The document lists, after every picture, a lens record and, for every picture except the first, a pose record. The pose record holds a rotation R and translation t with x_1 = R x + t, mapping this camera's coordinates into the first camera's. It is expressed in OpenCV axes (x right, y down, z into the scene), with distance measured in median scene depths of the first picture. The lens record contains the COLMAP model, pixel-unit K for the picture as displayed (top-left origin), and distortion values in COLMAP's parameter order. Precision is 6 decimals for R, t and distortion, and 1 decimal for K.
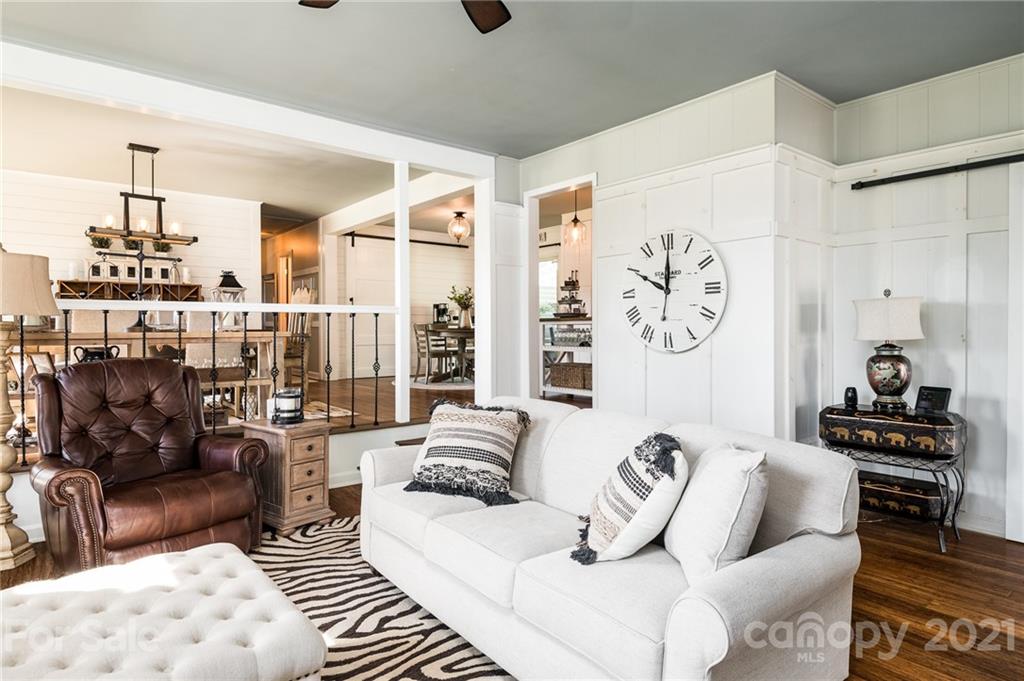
lens RADIAL K [[569.5, 0, 518.4], [0, 569.5, 327.9], [0, 0, 1]] dist [0.012377, -0.013053]
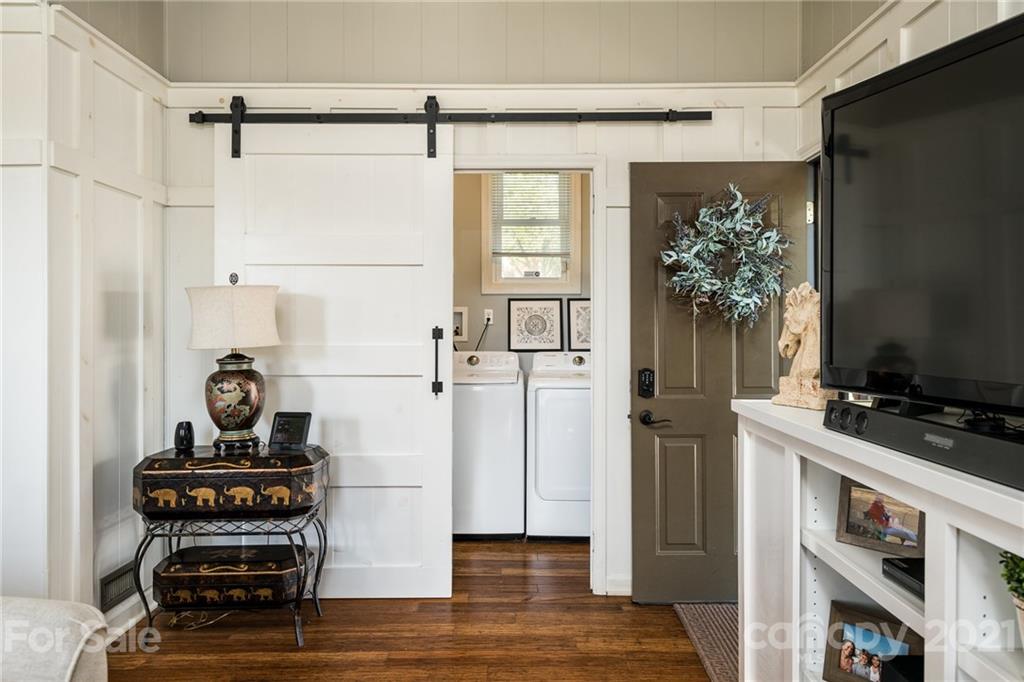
lens RADIAL K [[765.7, 0, 505.2], [0, 765.7, 333.6], [0, 0, 1]] dist [0.028690, 0.001824]
pose [[0.645825, -0.004103, 0.763474, 0.157995], [0.001114, 0.999990, 0.004432, 0.000167], [-0.763485, -0.002012, 0.645823, 0.164853]]
